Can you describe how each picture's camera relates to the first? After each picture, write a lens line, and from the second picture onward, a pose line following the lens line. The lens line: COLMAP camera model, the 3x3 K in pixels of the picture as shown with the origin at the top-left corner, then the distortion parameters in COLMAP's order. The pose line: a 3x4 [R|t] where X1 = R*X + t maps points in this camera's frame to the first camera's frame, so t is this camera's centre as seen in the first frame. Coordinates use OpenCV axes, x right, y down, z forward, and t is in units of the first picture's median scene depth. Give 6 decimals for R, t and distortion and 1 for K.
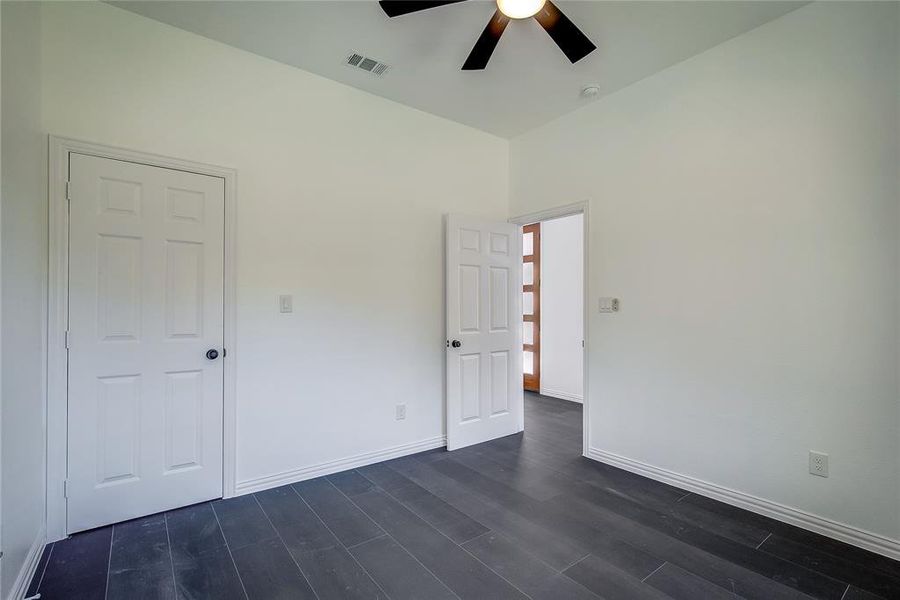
lens RADIAL K [[411.0, 0, 451.7], [0, 411.0, 305.6], [0, 0, 1]] dist [0.001562, 0.000068]
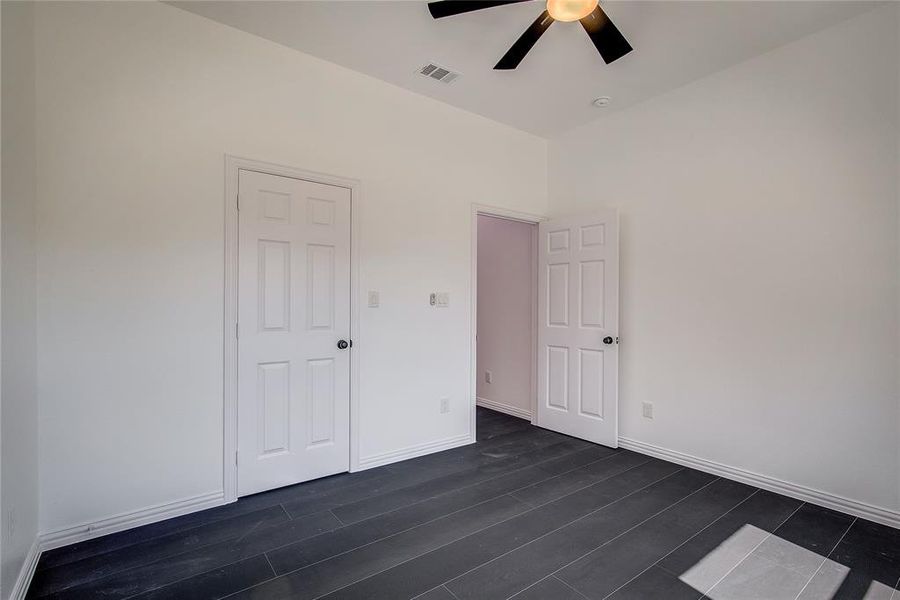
lens RADIAL K [[446.8, 0, 451.0], [0, 446.8, 303.4], [0, 0, 1]] dist [0.000476, -0.014637]
pose [[0.999634, 0.006992, 0.026129, -0.220467], [-0.007119, 0.999963, 0.004767, -0.002012], [-0.026095, -0.004951, 0.999647, -0.165829]]
